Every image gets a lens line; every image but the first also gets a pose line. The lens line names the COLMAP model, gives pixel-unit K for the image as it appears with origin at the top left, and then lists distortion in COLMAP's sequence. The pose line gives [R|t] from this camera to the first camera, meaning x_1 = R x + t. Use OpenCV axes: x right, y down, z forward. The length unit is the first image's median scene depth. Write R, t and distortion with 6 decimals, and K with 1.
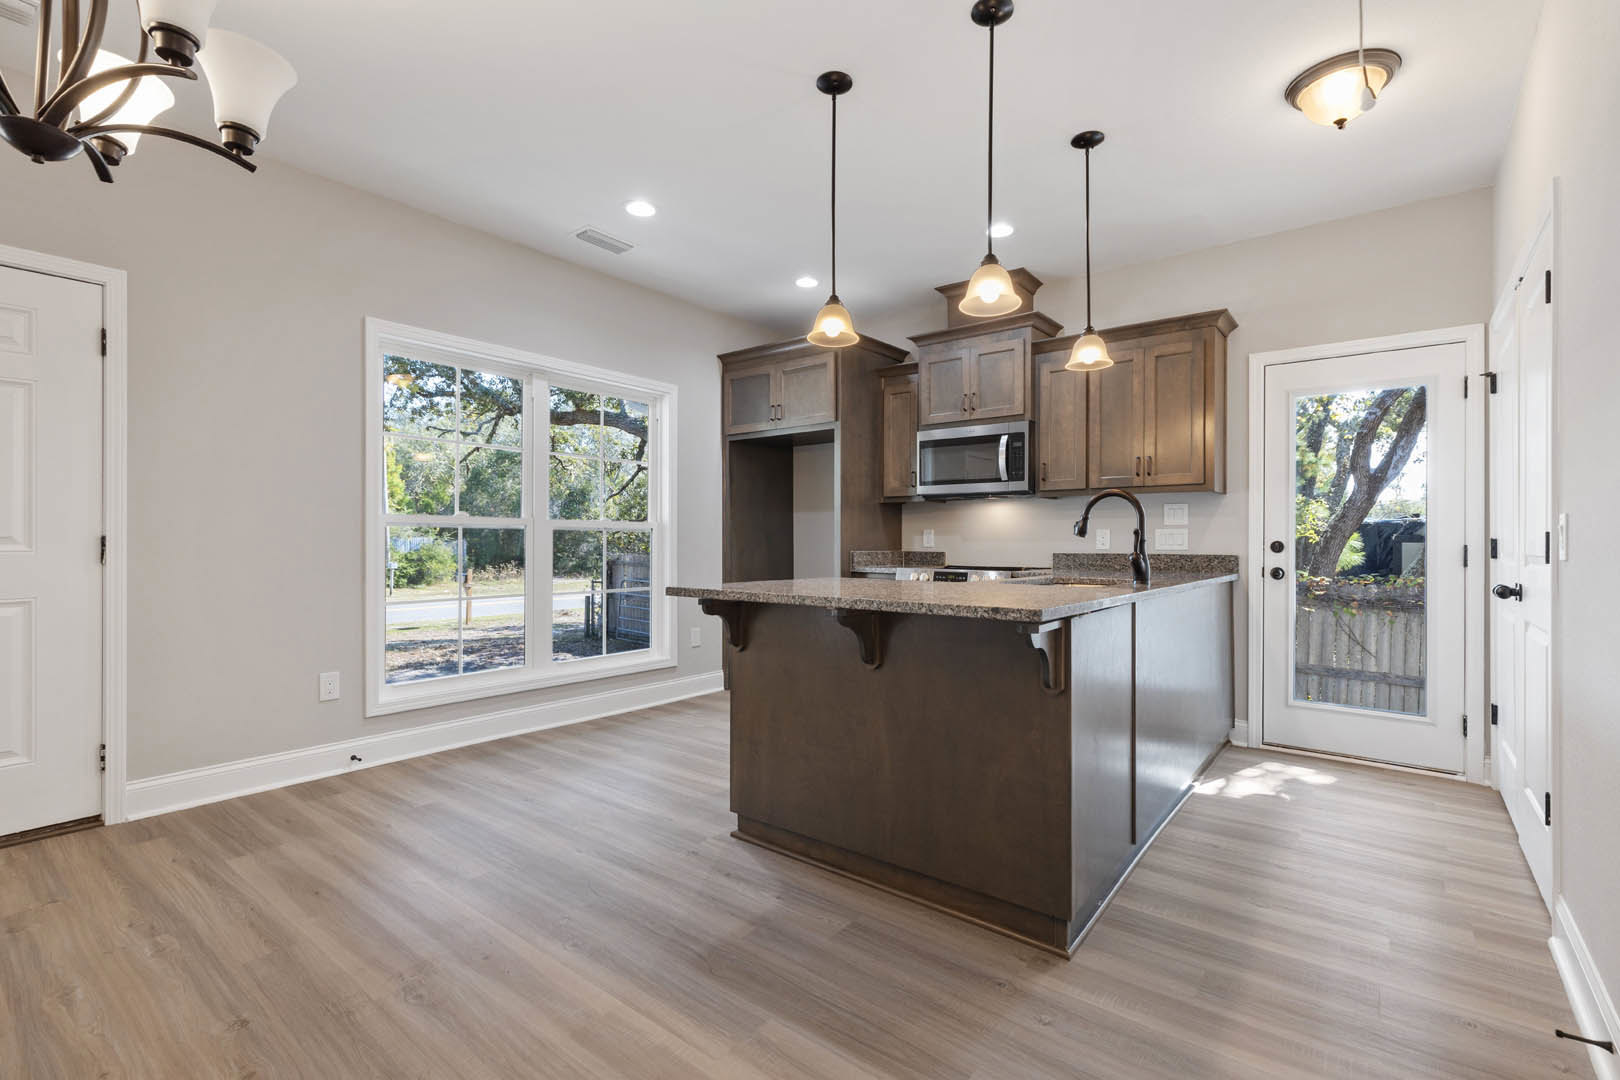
lens RADIAL K [[724.8, 0, 823.7], [0, 724.8, 536.7], [0, 0, 1]] dist [0.009537, -0.000710]
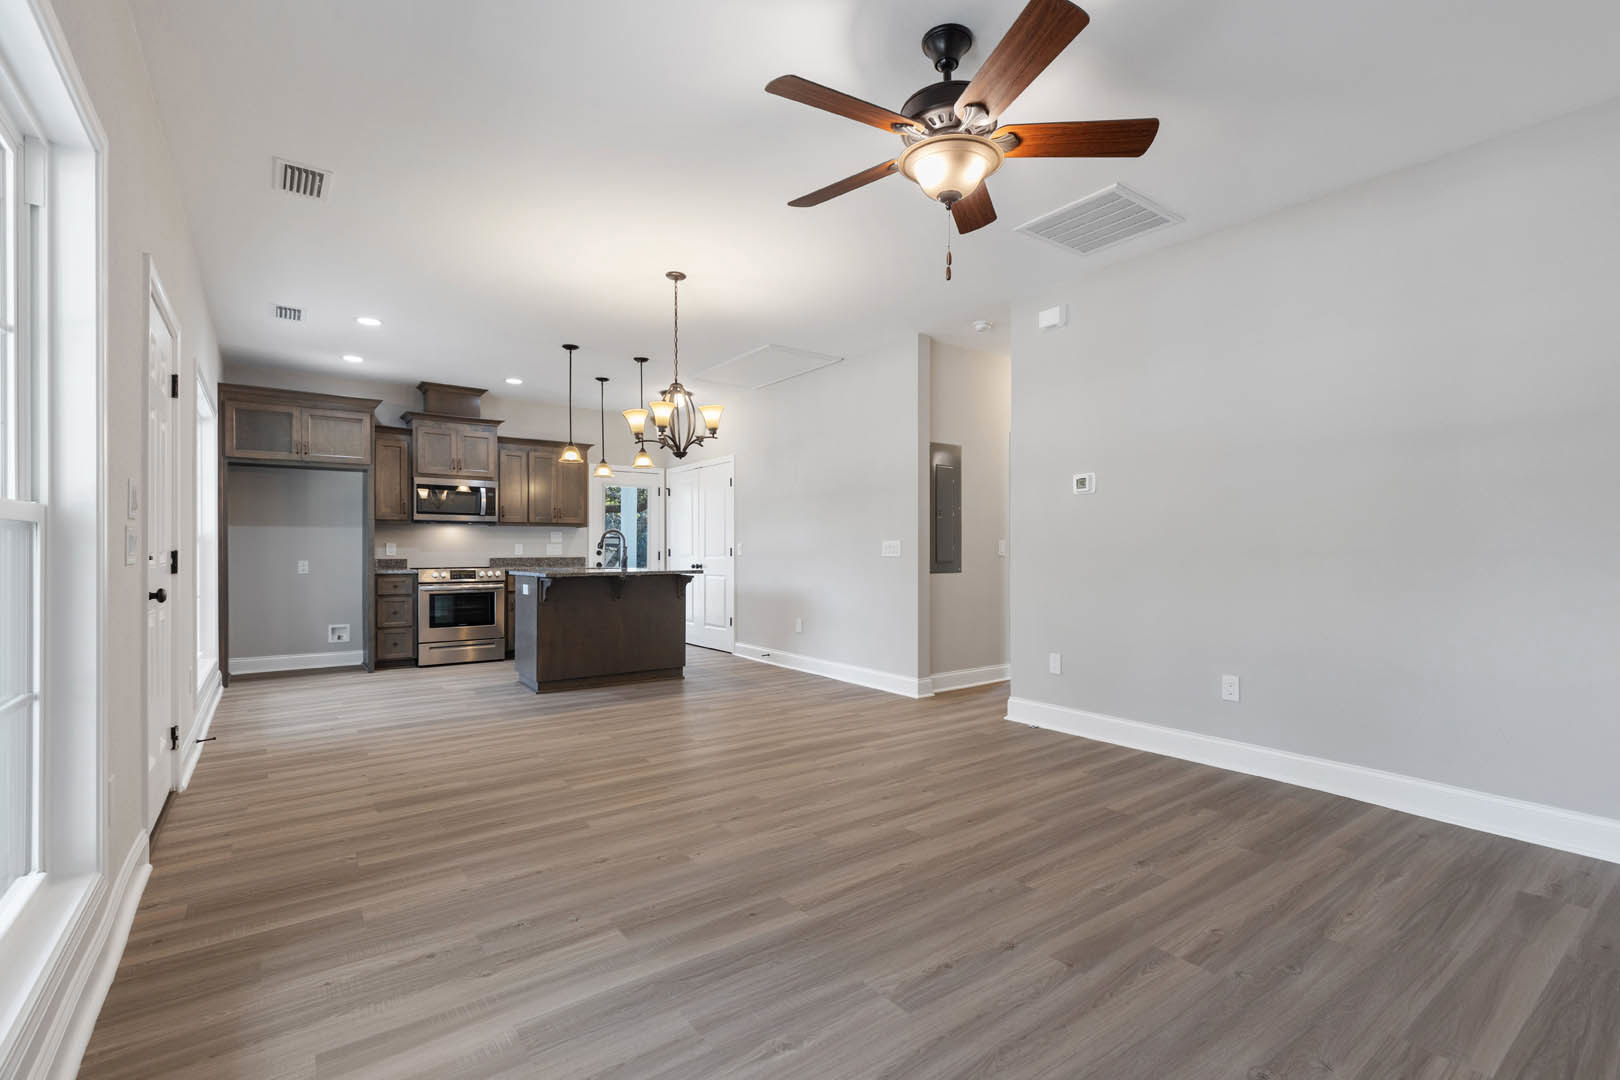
lens RADIAL K [[734.1, 0, 821.5], [0, 734.1, 547.2], [0, 0, 1]] dist [0.010008, -0.000463]
pose [[0.261784, -0.000466, 0.965126, -1.276193], [-0.003203, 0.999994, 0.001352, -0.008092], [-0.965121, -0.003445, 0.261781, -0.219602]]
